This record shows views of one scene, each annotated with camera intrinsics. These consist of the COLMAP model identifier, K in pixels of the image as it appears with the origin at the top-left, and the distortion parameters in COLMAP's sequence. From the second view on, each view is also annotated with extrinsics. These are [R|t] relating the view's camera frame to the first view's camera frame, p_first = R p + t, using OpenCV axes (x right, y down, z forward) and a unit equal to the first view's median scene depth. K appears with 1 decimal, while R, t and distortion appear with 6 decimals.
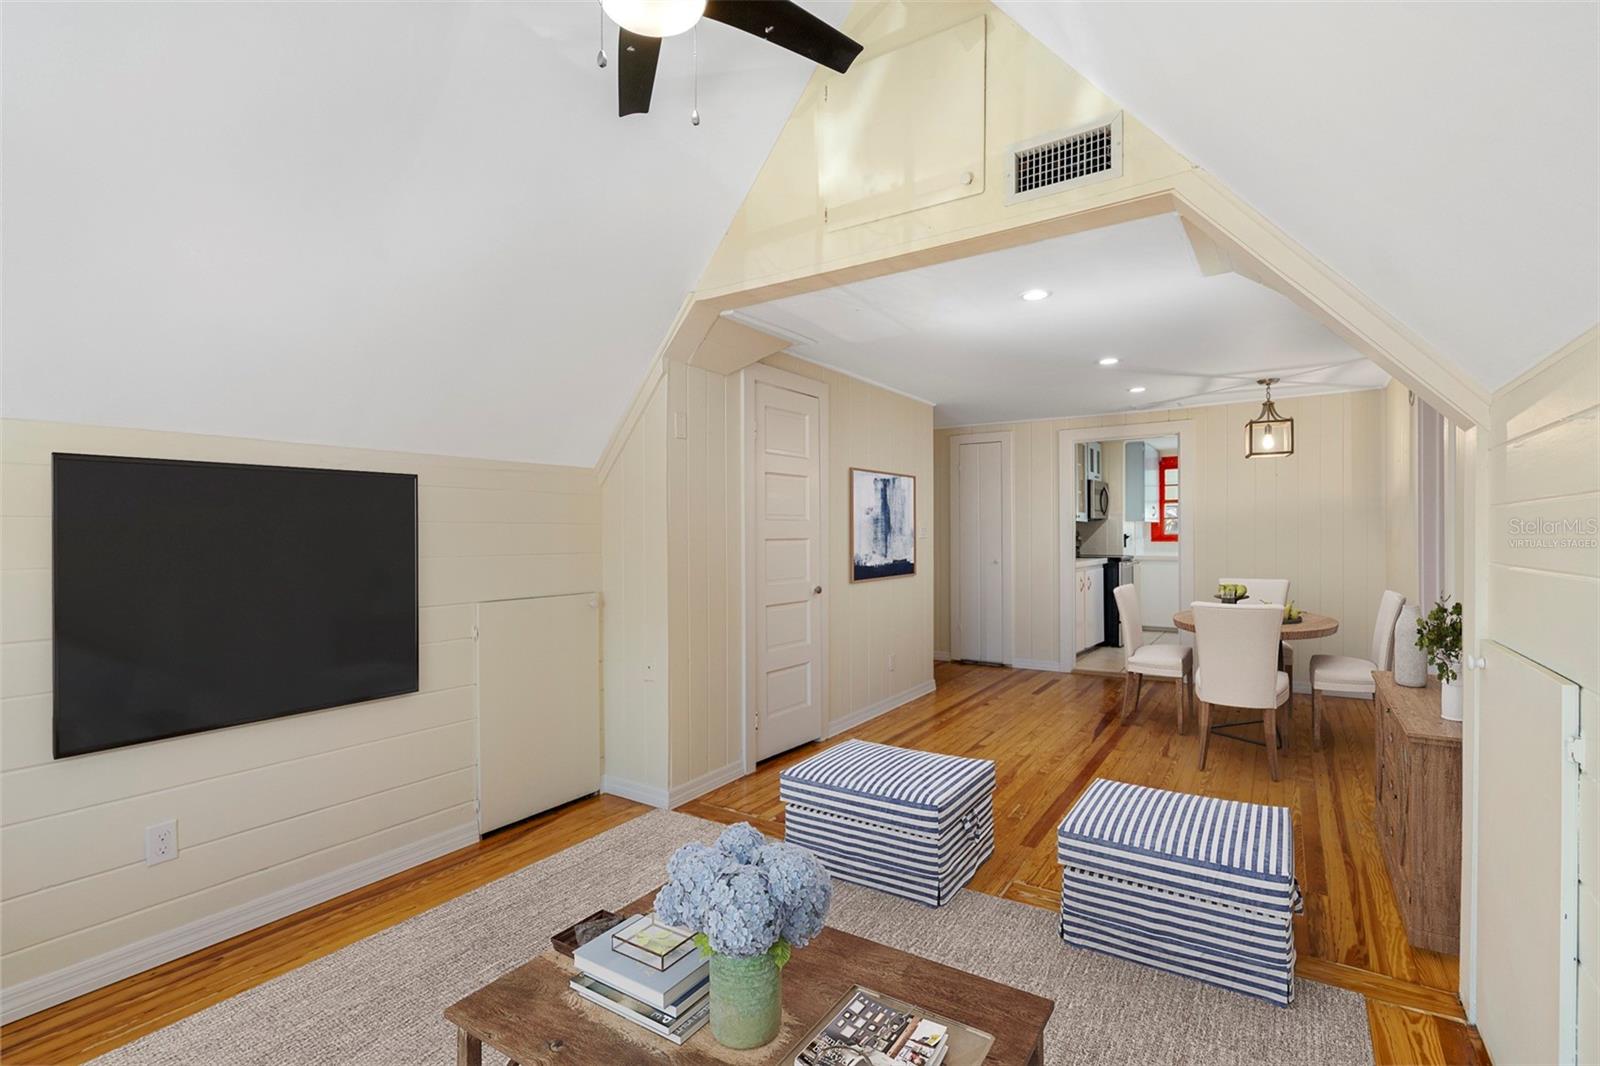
lens RADIAL K [[735.2, 0, 801.3], [0, 735.2, 537.8], [0, 0, 1]] dist [-0.013281, -0.000352]
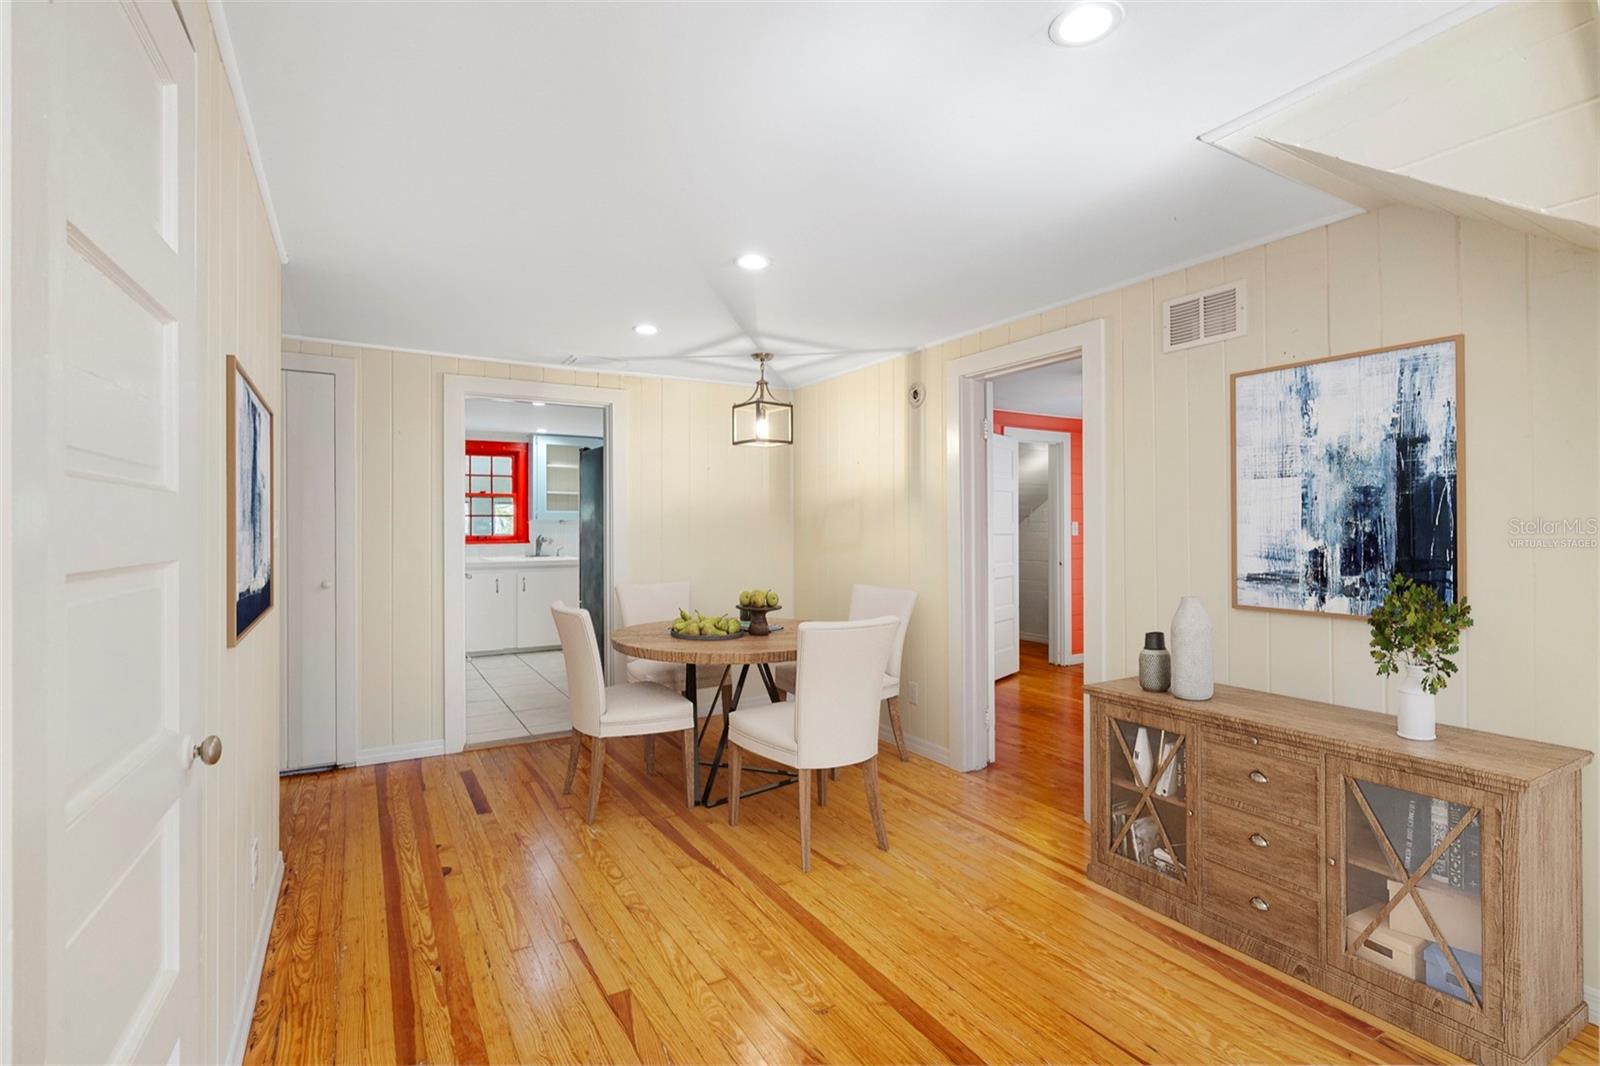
lens RADIAL K [[735.2, 0, 797.3], [0, 735.2, 524.6], [0, 0, 1]] dist [-0.013281, -0.000352]
pose [[0.433666, 0.008647, 0.901032, -0.111040], [0.000279, 0.999953, -0.009730, -0.010900], [-0.901074, 0.004471, 0.433643, 0.601474]]
